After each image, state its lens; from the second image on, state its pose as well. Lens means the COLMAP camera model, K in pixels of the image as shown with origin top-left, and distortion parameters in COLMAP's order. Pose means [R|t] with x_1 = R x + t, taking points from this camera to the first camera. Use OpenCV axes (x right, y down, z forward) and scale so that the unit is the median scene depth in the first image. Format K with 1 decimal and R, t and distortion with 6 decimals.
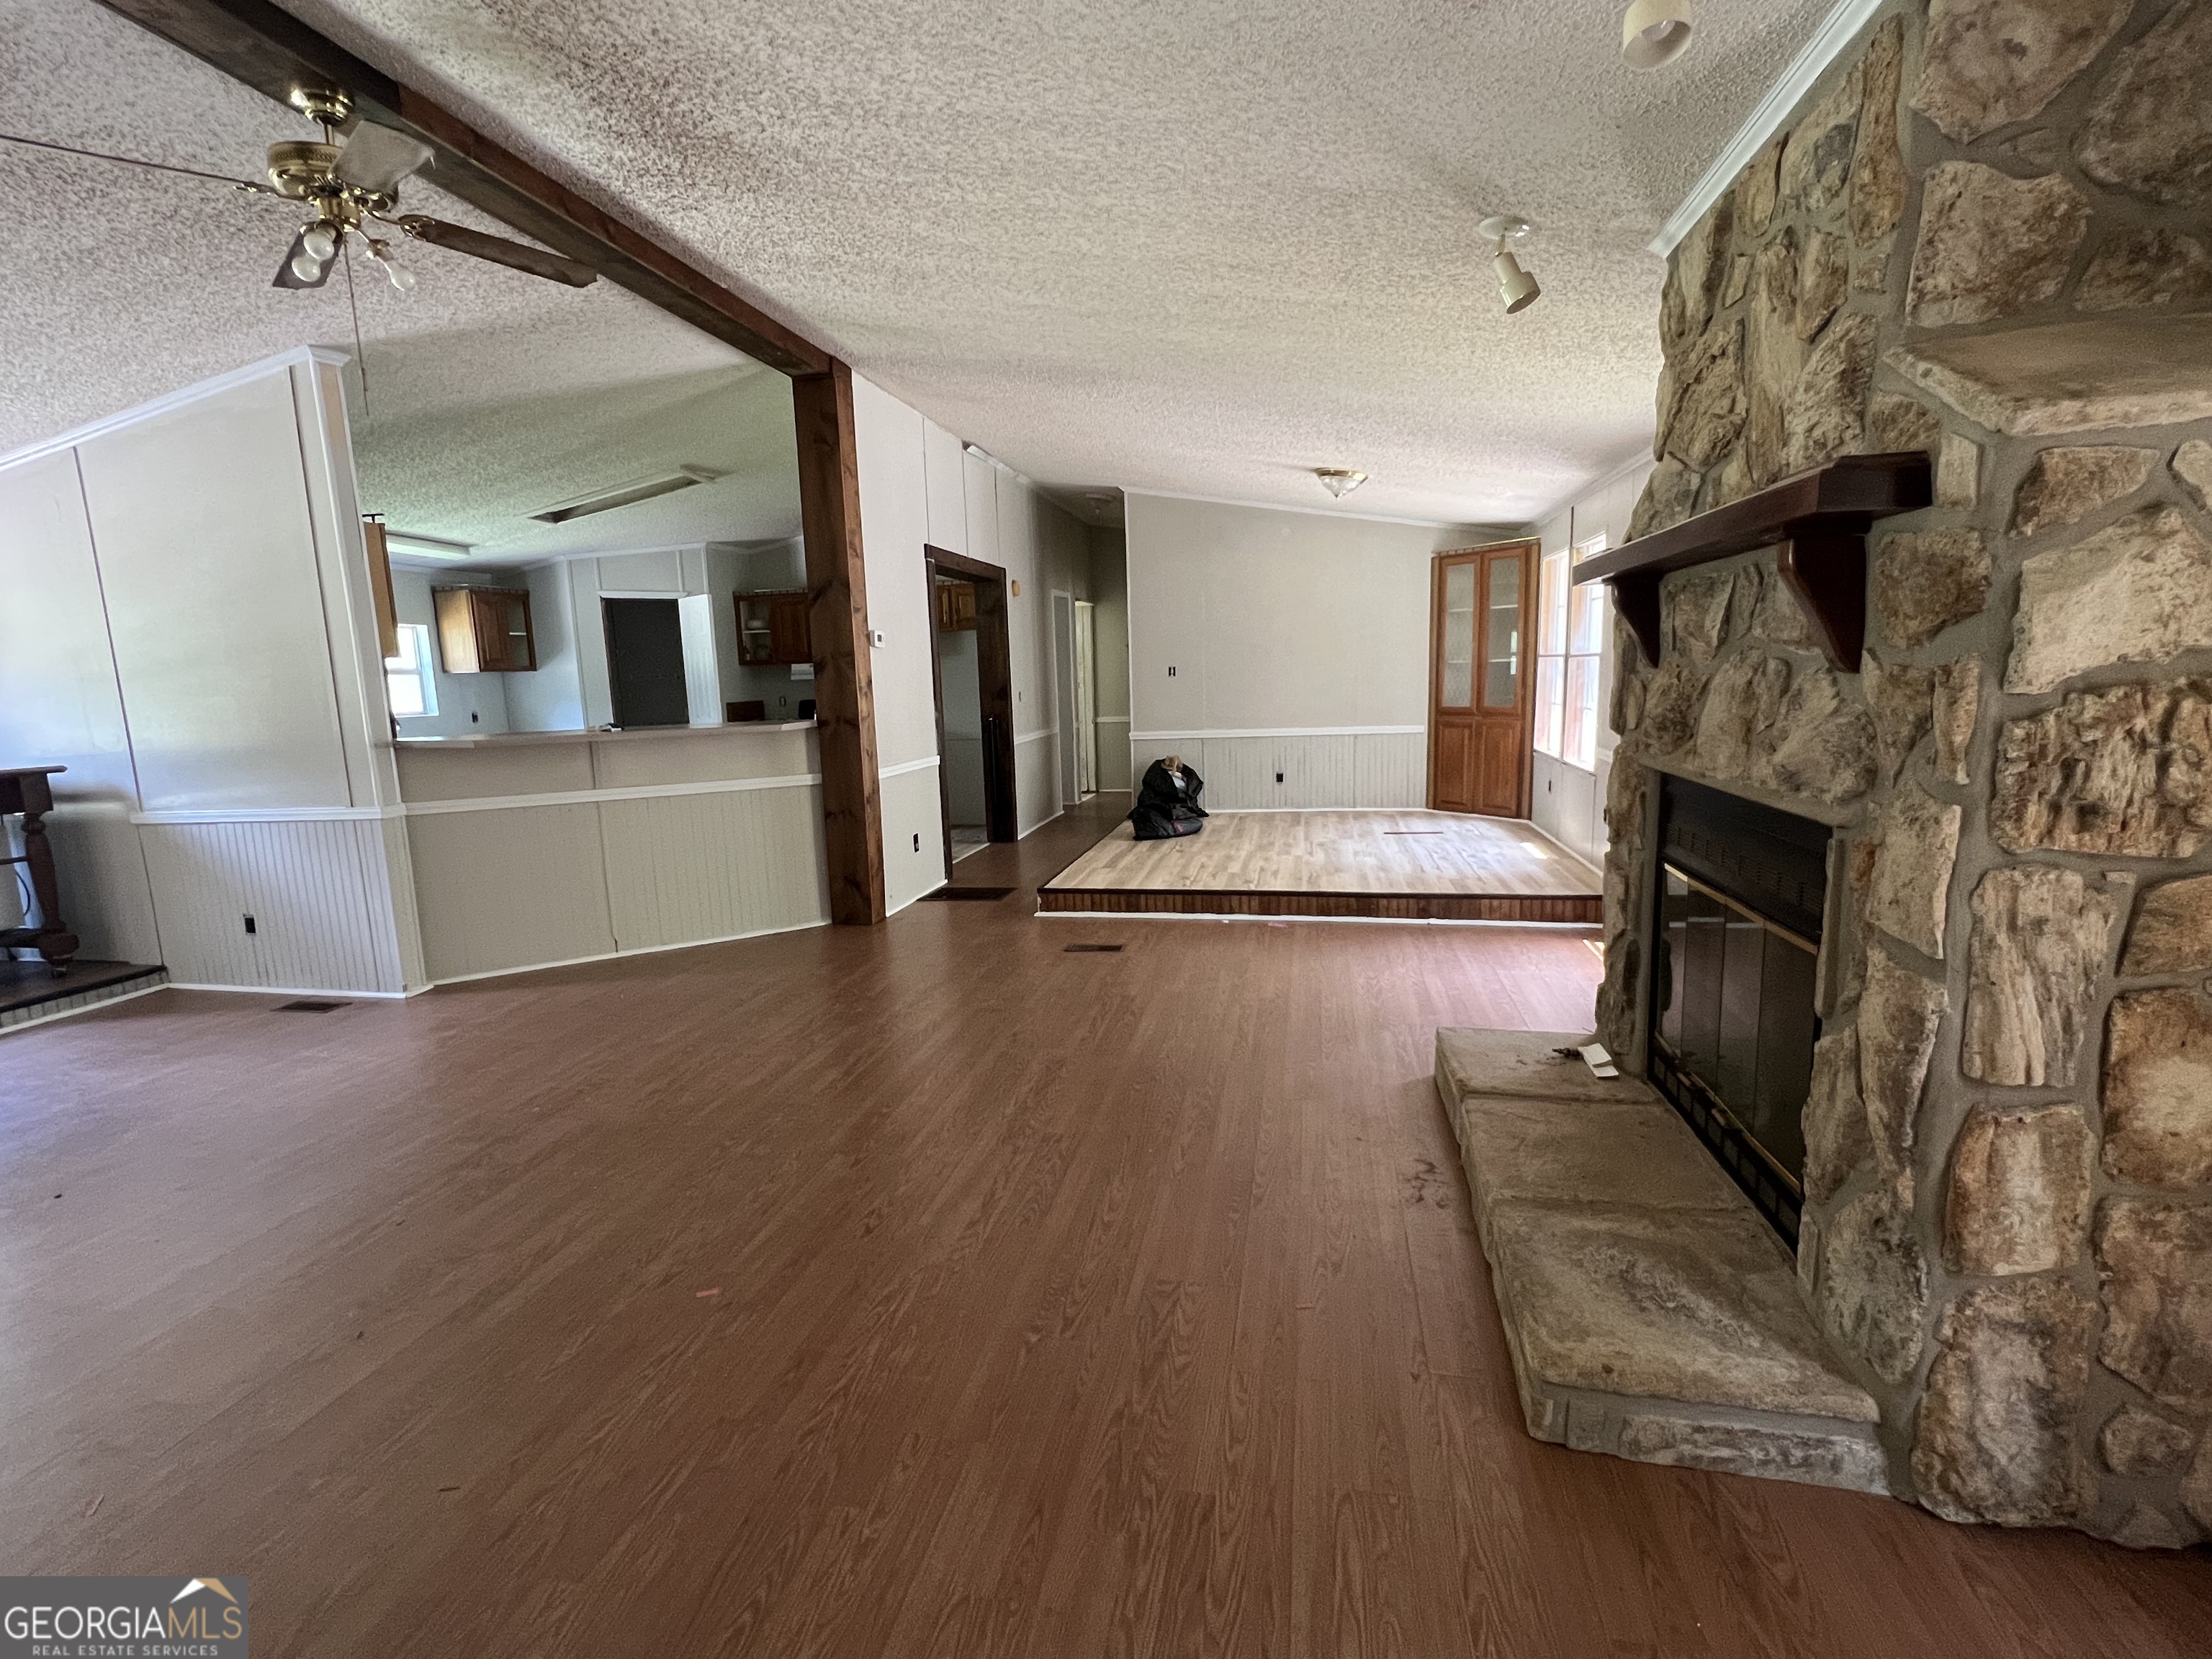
lens RADIAL K [[1029.1, 0, 1106.0], [0, 1029.1, 829.5], [0, 0, 1]] dist [0.000968, 0.000031]
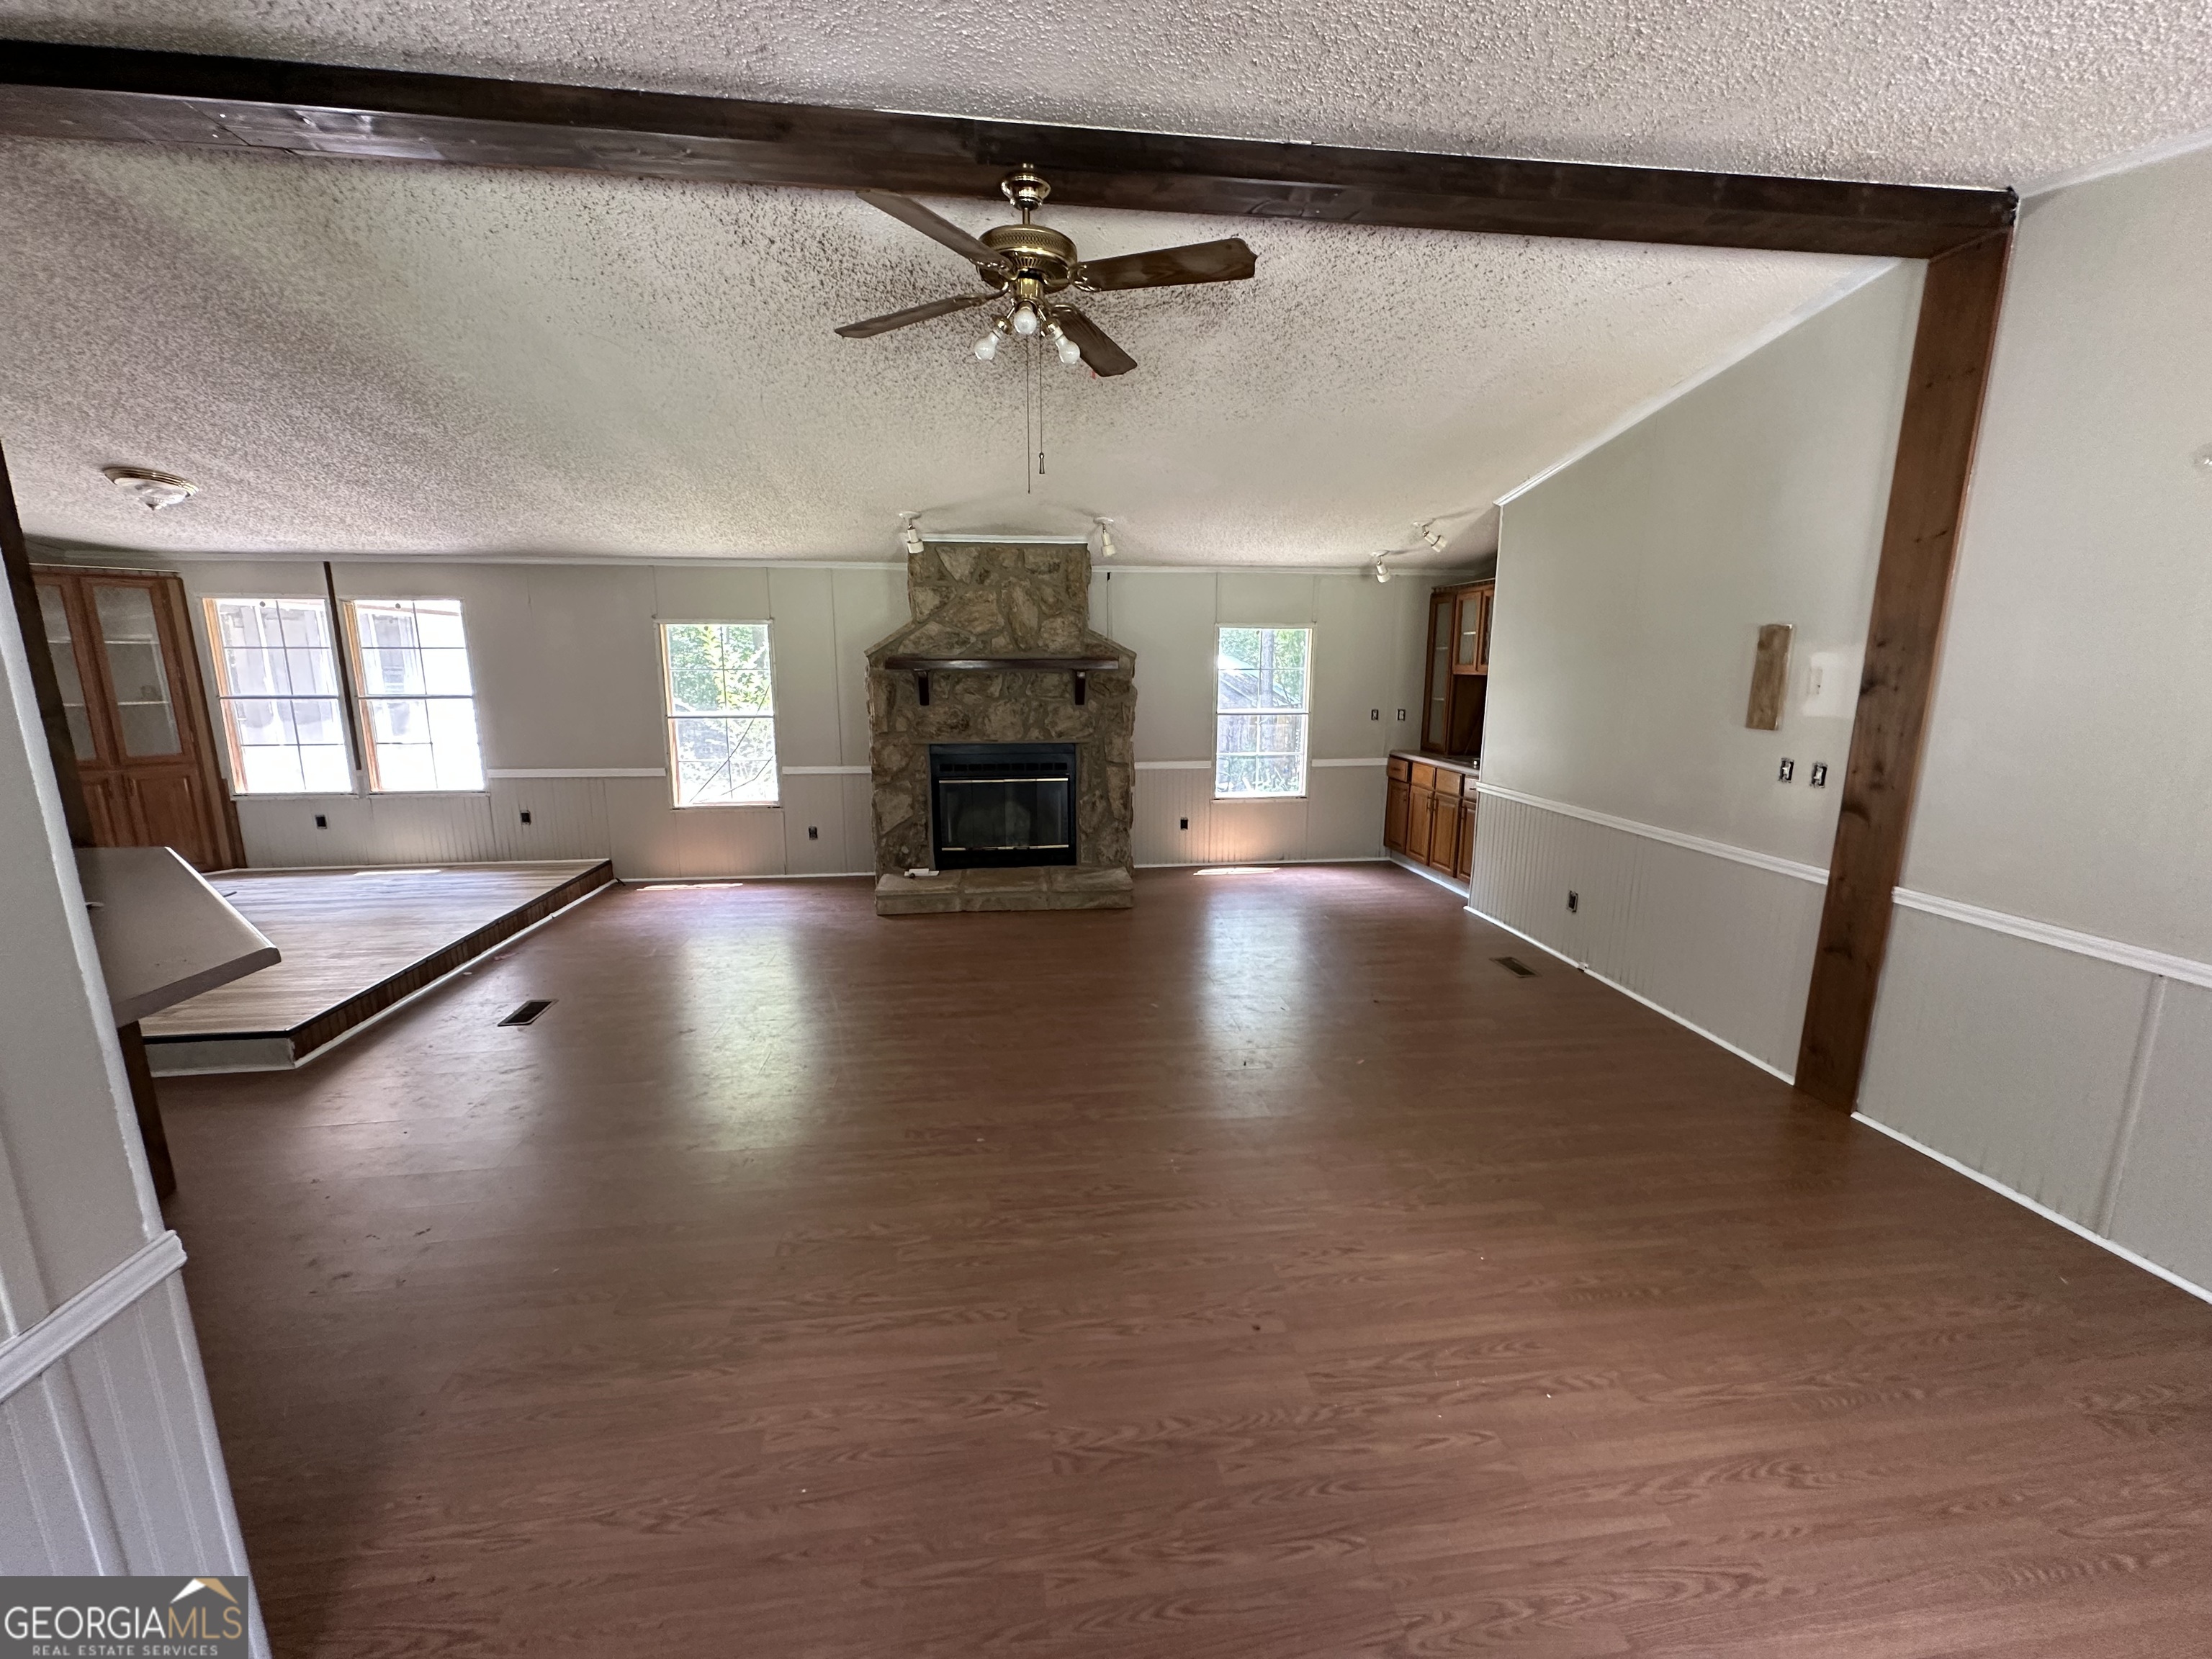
lens RADIAL K [[881.8, 0, 1106.0], [0, 881.8, 829.5], [0, 0, 1]] dist [-0.001371, 0.001009]
pose [[-0.319907, -0.148854, 0.935683, -0.806597], [0.154590, 0.966145, 0.206554, -0.117514], [-0.934752, 0.210726, -0.286065, 0.620099]]
